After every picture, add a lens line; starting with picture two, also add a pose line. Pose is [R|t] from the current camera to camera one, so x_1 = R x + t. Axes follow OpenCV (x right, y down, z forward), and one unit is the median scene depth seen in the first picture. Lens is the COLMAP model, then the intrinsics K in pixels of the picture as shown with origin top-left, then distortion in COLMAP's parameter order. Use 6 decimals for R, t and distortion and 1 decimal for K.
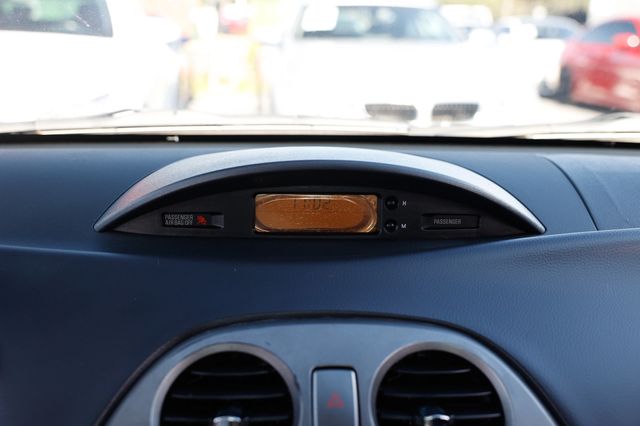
lens RADIAL K [[718.6, 0, 320.7], [0, 718.6, 195.0], [0, 0, 1]] dist [0.010838, 0.022393]
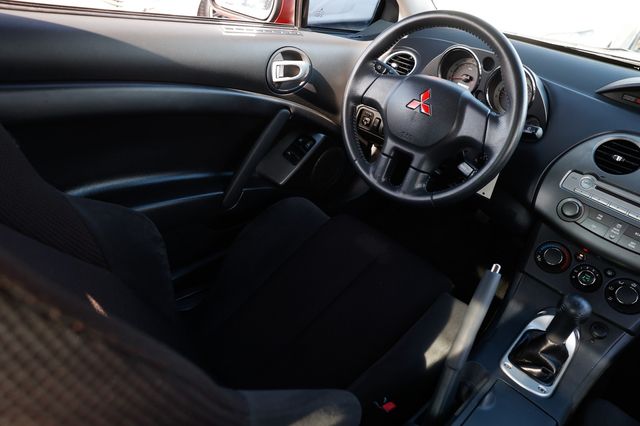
lens RADIAL K [[434.8, 0, 320.0], [0, 434.8, 213.0], [0, 0, 1]] dist [-0.115123, 0.091609]
pose [[0.673112, 0.474380, -0.567348, 0.117800], [-0.284551, 0.874232, 0.393381, 0.122788], [0.682606, -0.103350, 0.723442, -0.968685]]
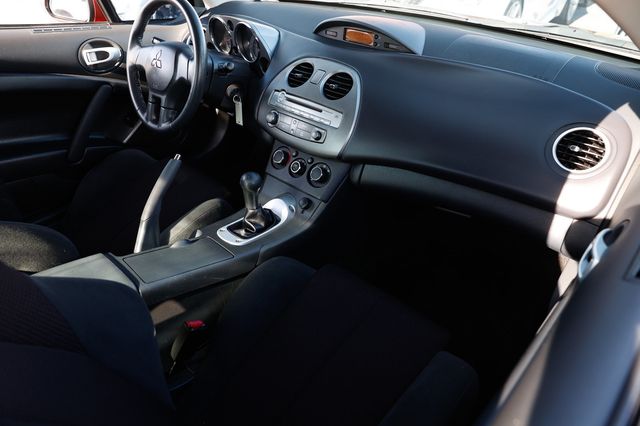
lens RADIAL K [[434.8, 0, 320.0], [0, 434.8, 213.0], [0, 0, 1]] dist [-0.115123, 0.091609]
pose [[0.704041, 0.392631, -0.591749, 1.373958], [-0.156187, 0.898469, 0.410317, -0.026909], [0.692771, -0.196456, 0.693883, -0.676947]]
